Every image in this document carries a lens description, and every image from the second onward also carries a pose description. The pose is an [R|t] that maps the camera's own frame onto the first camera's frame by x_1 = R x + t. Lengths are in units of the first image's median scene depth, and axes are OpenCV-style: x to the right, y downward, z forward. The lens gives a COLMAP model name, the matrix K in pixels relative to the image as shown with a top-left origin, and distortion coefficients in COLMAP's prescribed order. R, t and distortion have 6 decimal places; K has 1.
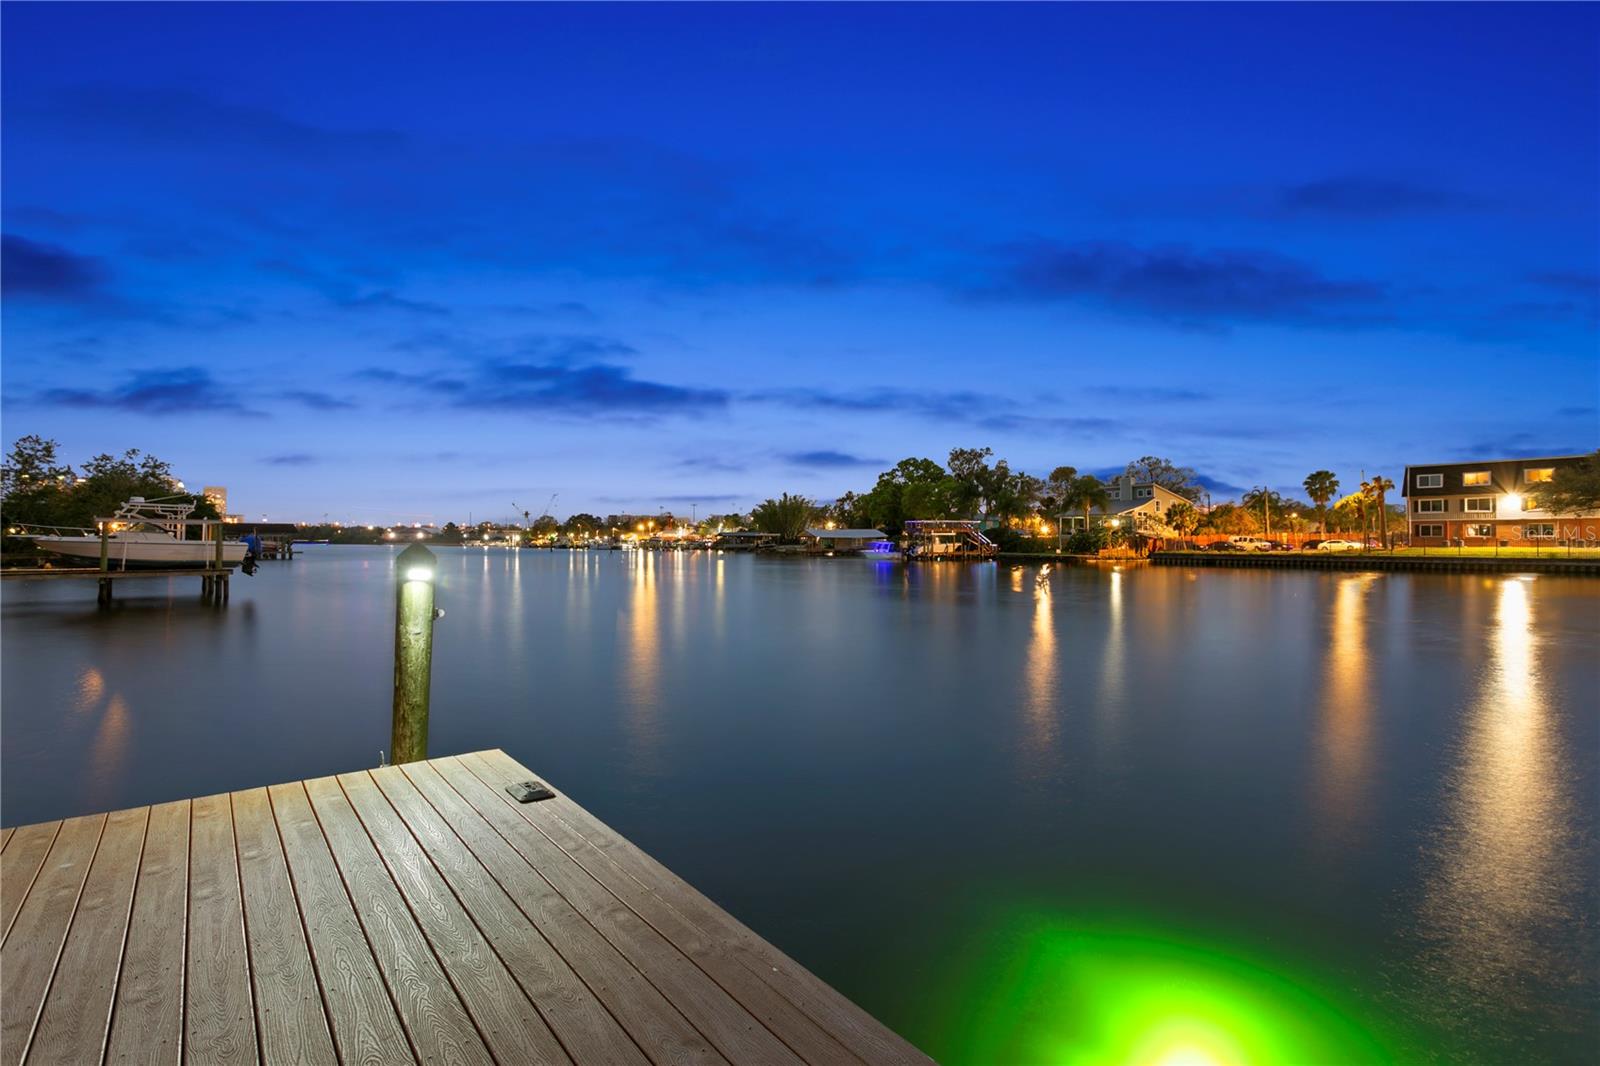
lens RADIAL K [[776.0, 0, 800.0], [0, 776.0, 533.0], [0, 0, 1]] dist [0.001854, 0.000880]
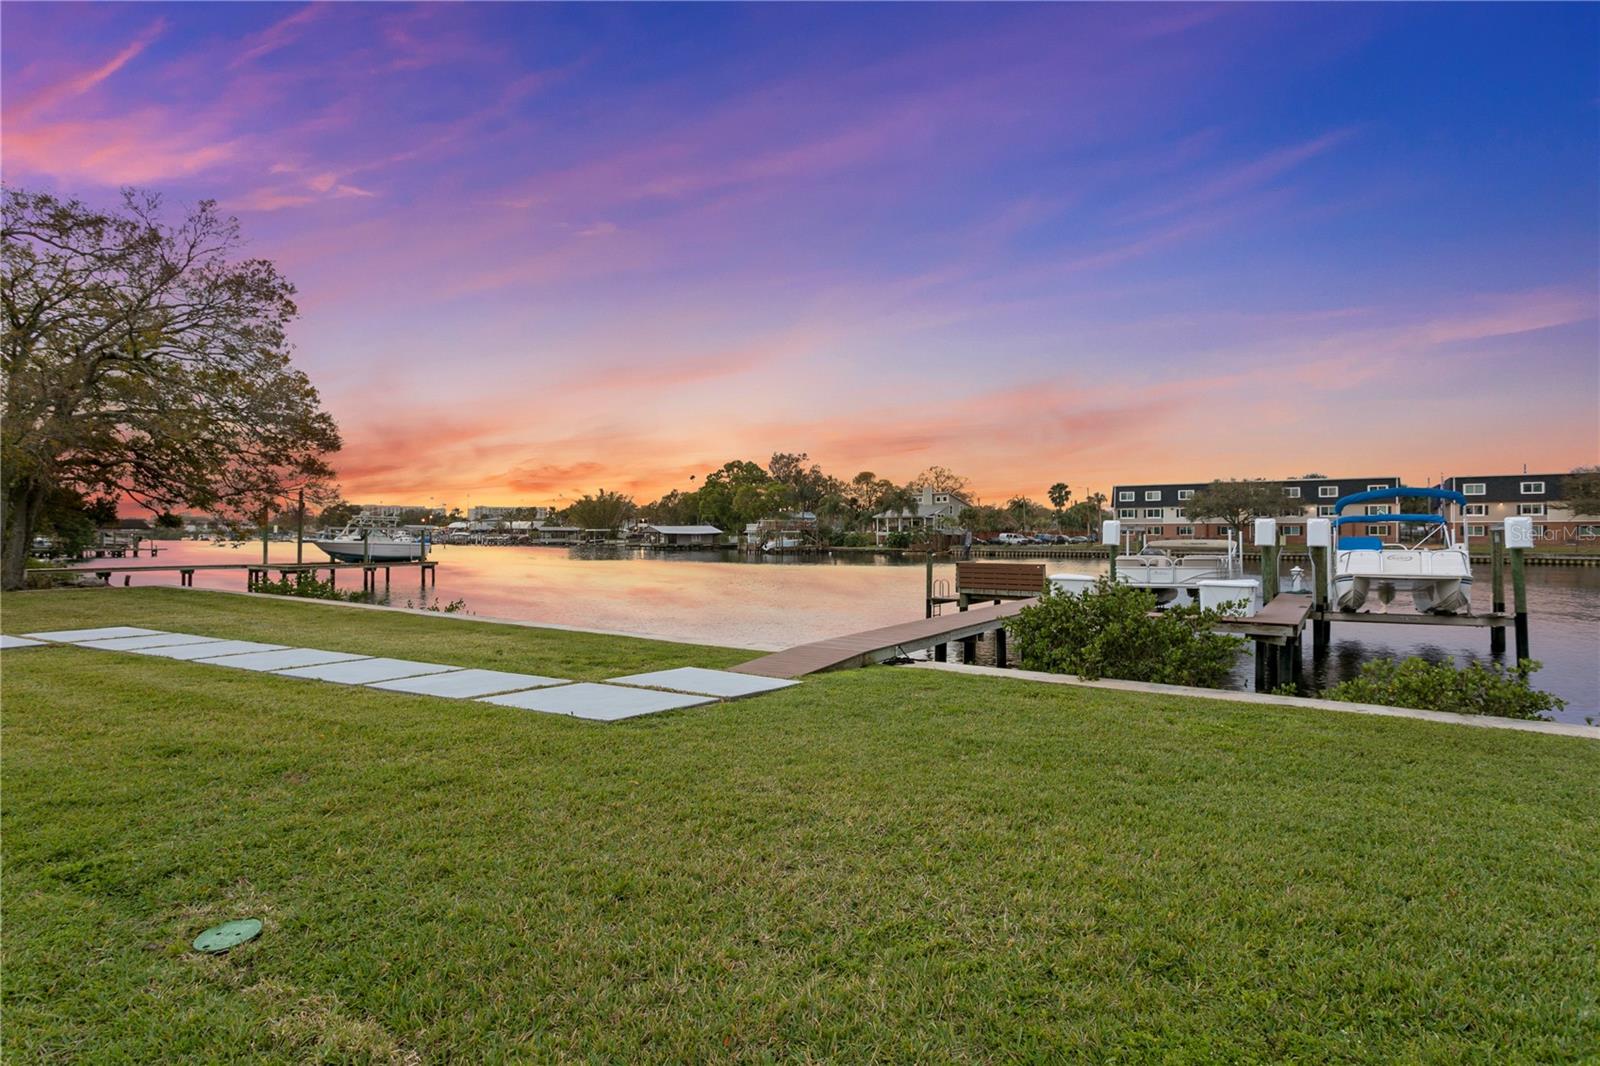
lens RADIAL K [[907.0, 0, 800.0], [0, 907.0, 533.0], [0, 0, 1]] dist [-0.001793, -0.000079]
pose [[0.946246, 0.001258, 0.323447, -0.186704], [-0.004155, 0.999957, 0.008266, -0.005540], [-0.323423, -0.009165, 0.946210, -0.240071]]
